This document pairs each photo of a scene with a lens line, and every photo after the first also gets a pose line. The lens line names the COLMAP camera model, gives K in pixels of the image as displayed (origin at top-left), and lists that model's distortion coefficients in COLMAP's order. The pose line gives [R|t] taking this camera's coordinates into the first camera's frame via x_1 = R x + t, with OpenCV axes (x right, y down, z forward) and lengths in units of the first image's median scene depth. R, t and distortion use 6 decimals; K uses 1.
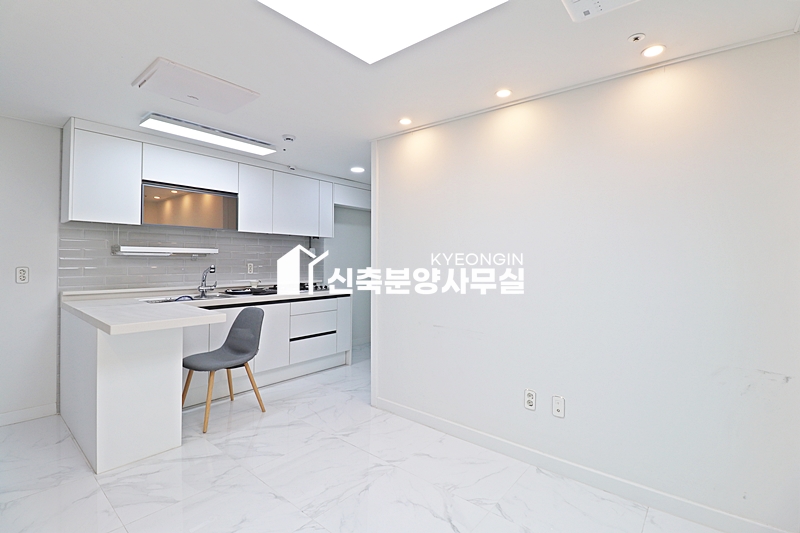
lens RADIAL K [[374.4, 0, 401.8], [0, 374.4, 259.4], [0, 0, 1]] dist [-0.000501, -0.012533]
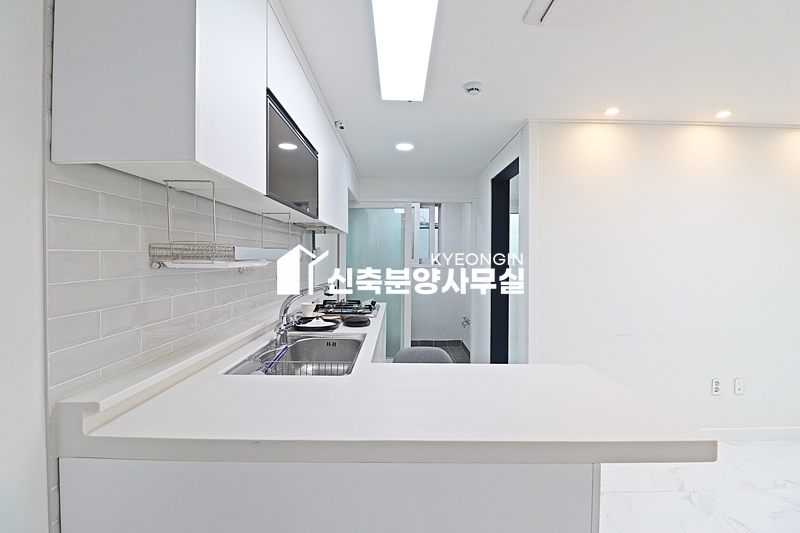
lens RADIAL K [[369.5, 0, 401.5], [0, 369.5, 259.3], [0, 0, 1]] dist [-0.002618, -0.010512]
pose [[0.763645, -0.008021, 0.645587, -0.900673], [0.002601, 0.999953, 0.009347, -0.025280], [-0.645632, -0.005459, 0.763629, 0.613073]]
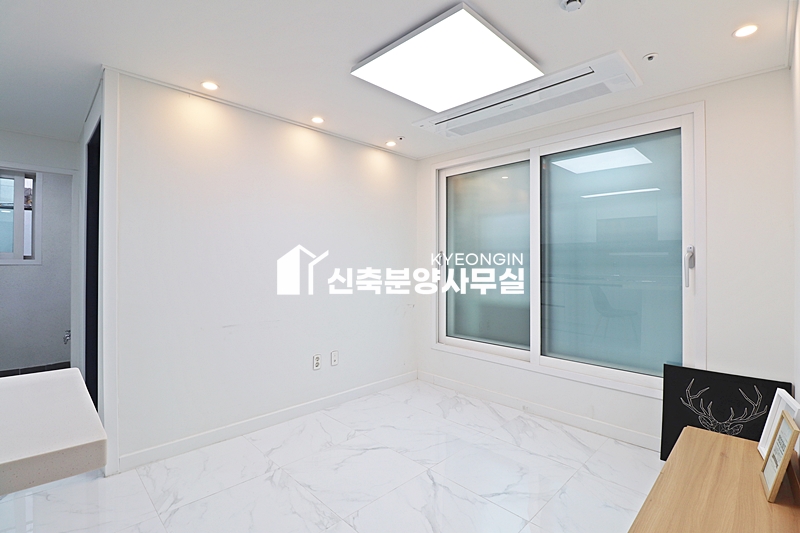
lens RADIAL K [[369.5, 0, 401.5], [0, 369.5, 259.3], [0, 0, 1]] dist [-0.002618, -0.010512]
pose [[0.091840, -0.002280, 0.995771, -0.728233], [-0.002223, 0.999994, 0.002495, 0.010247], [-0.995771, -0.002443, 0.091835, 0.470702]]
